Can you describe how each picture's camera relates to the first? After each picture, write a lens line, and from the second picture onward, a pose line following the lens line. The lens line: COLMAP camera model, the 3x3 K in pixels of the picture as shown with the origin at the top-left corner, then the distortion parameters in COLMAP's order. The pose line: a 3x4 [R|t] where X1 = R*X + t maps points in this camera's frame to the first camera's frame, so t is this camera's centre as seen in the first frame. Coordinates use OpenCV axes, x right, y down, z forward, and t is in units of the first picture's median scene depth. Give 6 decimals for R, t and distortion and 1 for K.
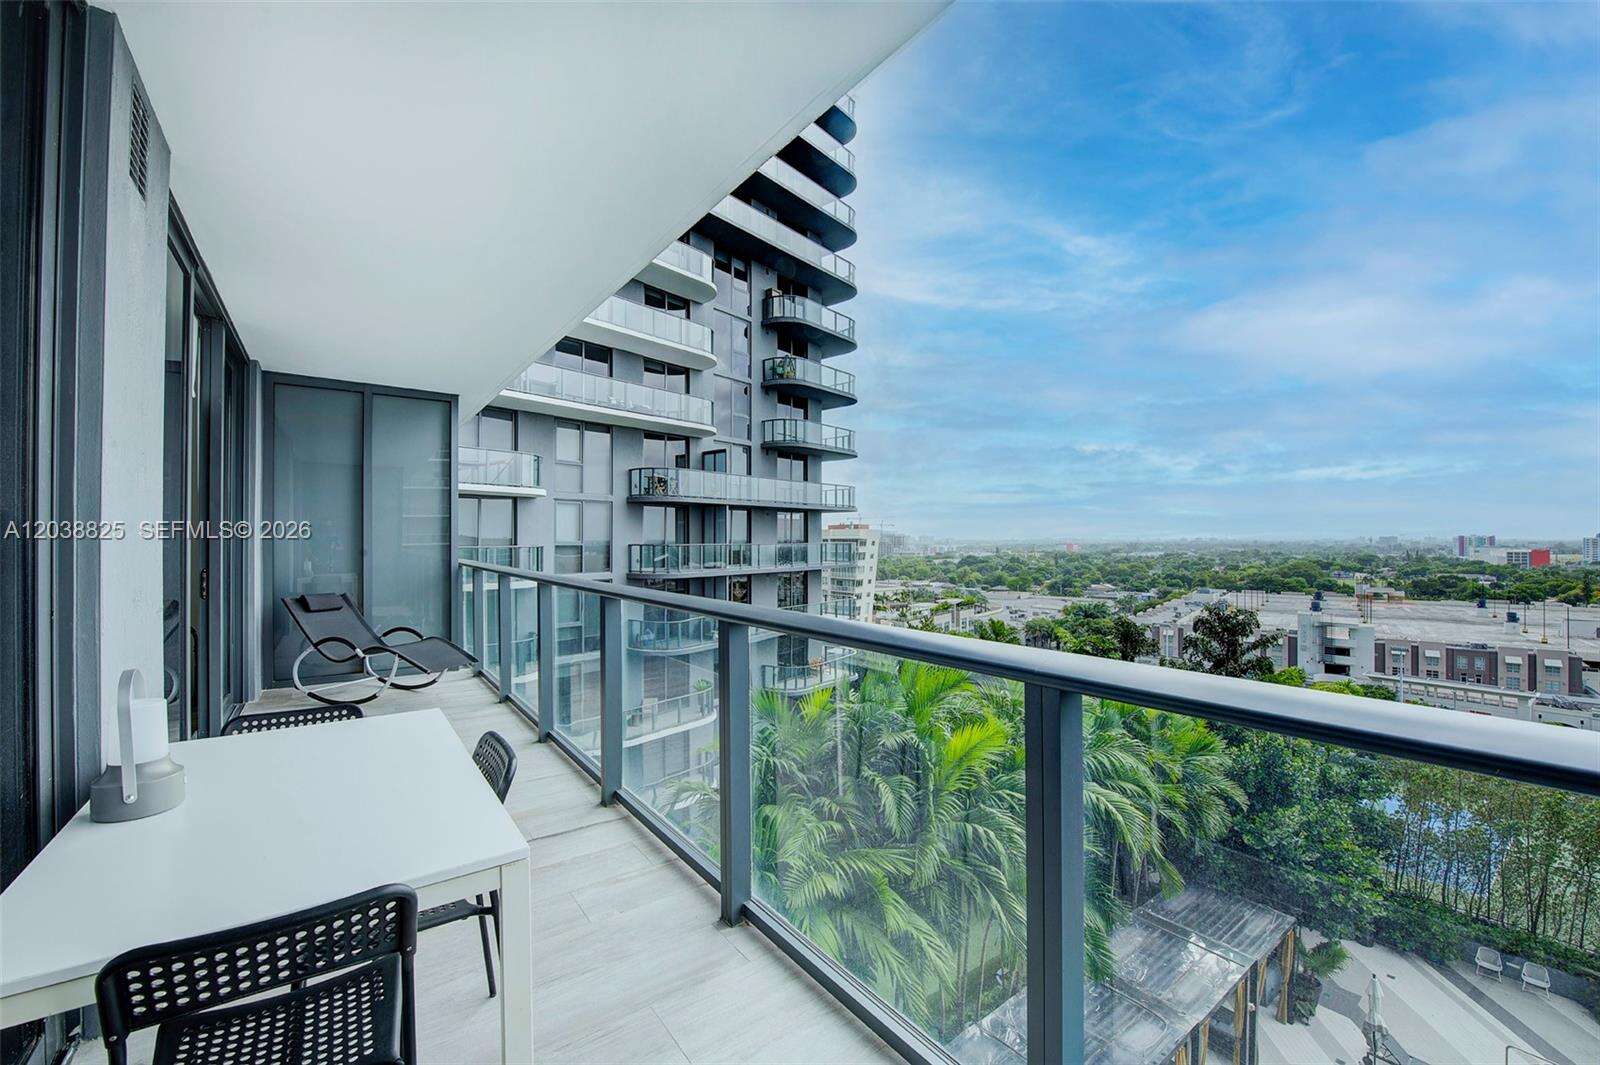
lens RADIAL K [[638.3, 0, 802.1], [0, 638.3, 534.9], [0, 0, 1]] dist [-0.017680, -0.000621]
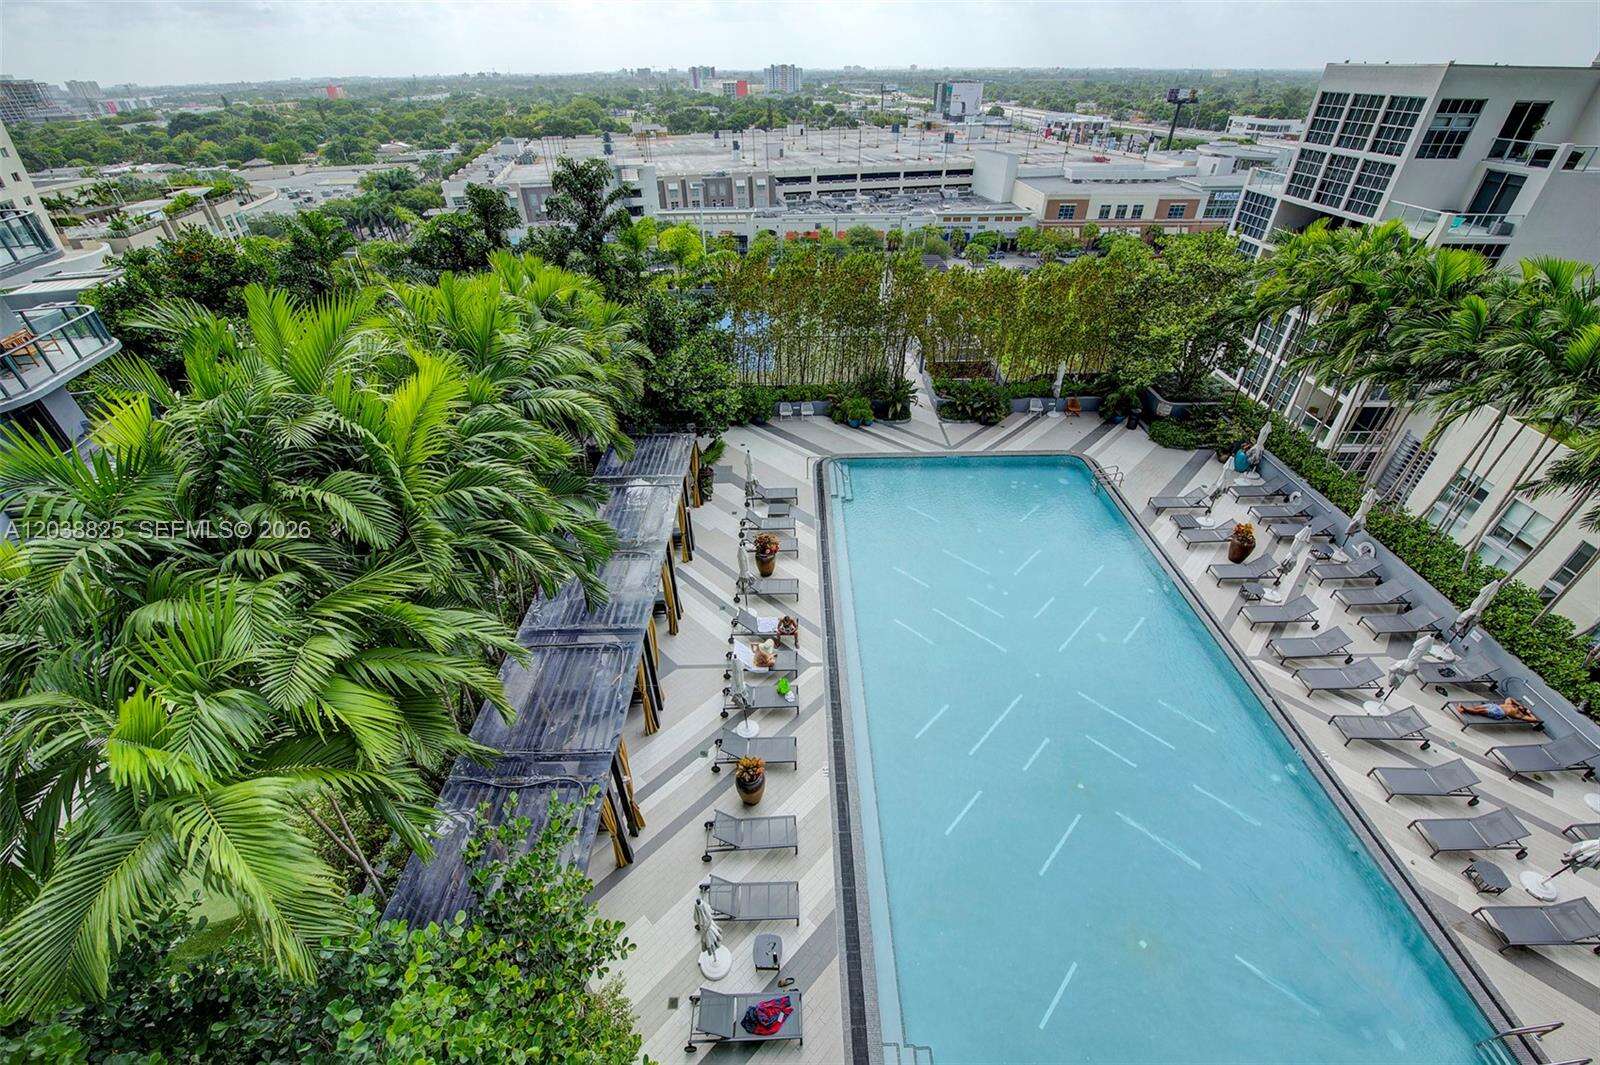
lens RADIAL K [[638.3, 0, 802.1], [0, 638.3, 534.9], [0, 0, 1]] dist [-0.017680, -0.000621]
pose [[0.581814, -0.485910, 0.652214, -0.022977], [0.002288, 0.802889, 0.596124, 0.006054], [-0.813318, -0.345342, 0.468244, 0.119268]]
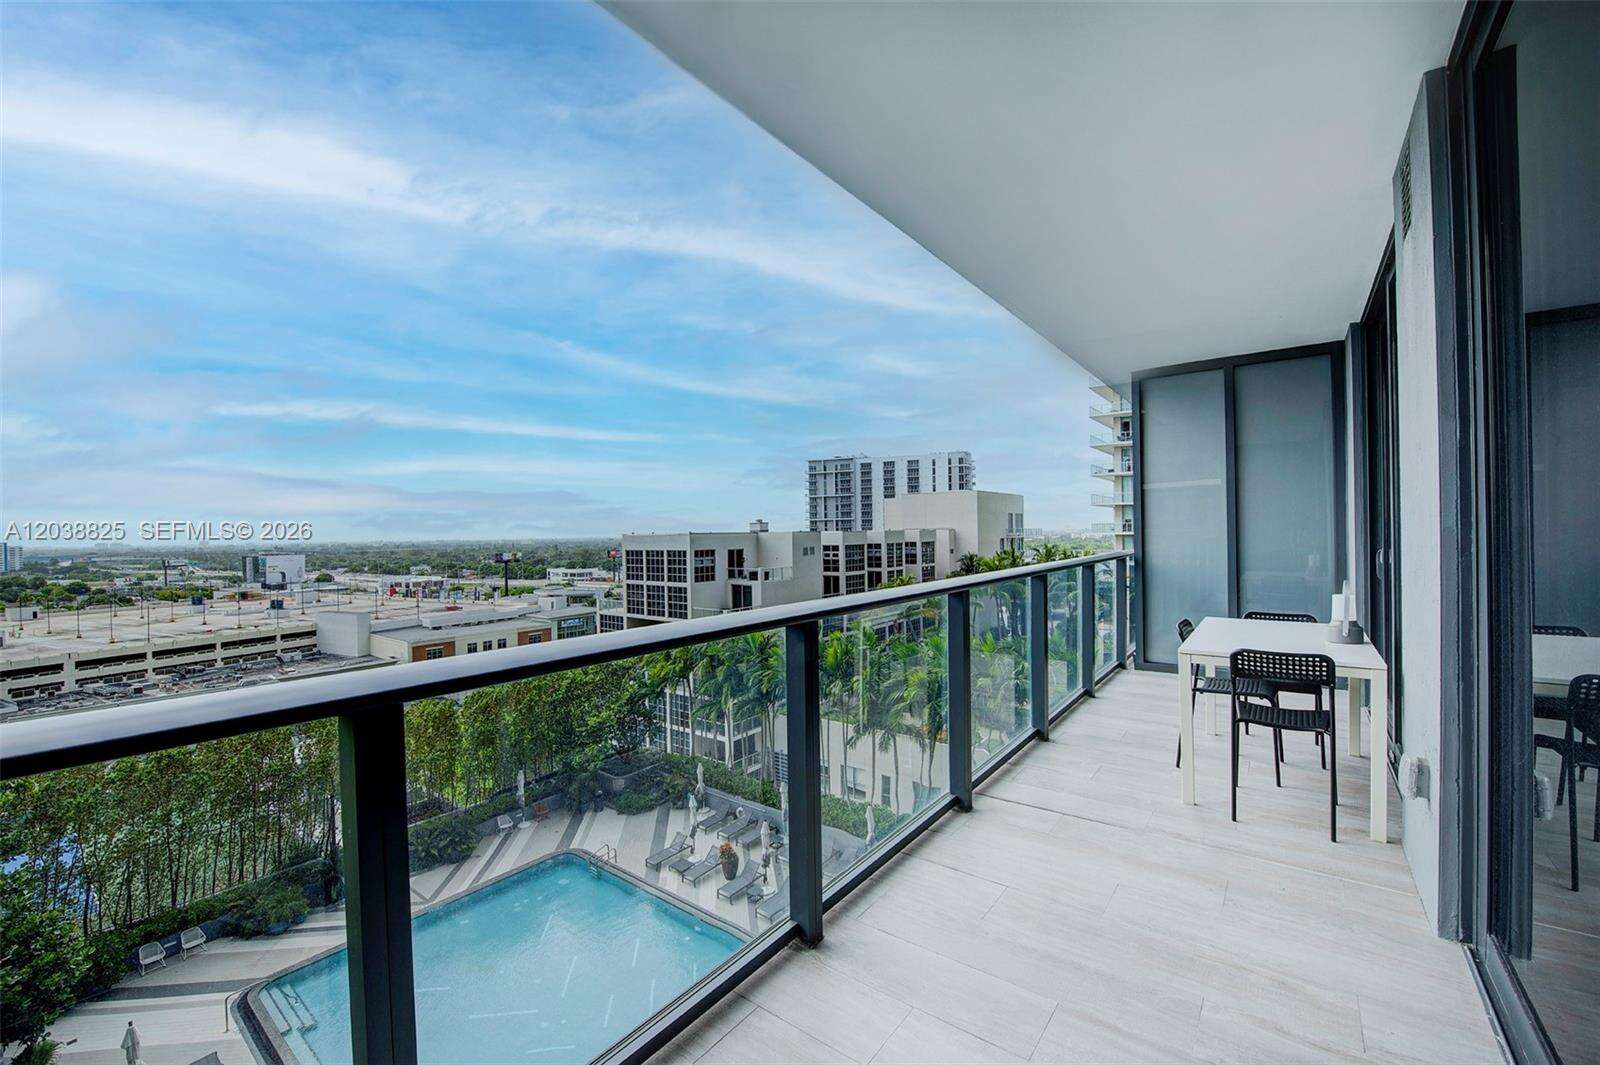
lens RADIAL K [[638.3, 0, 802.1], [0, 638.3, 534.9], [0, 0, 1]] dist [-0.017680, -0.000621]
pose [[-0.276898, 0.004056, 0.960891, -0.160148], [0.010392, 0.999945, -0.001227, 0.002320], [-0.960843, 0.009646, -0.276925, 0.207938]]
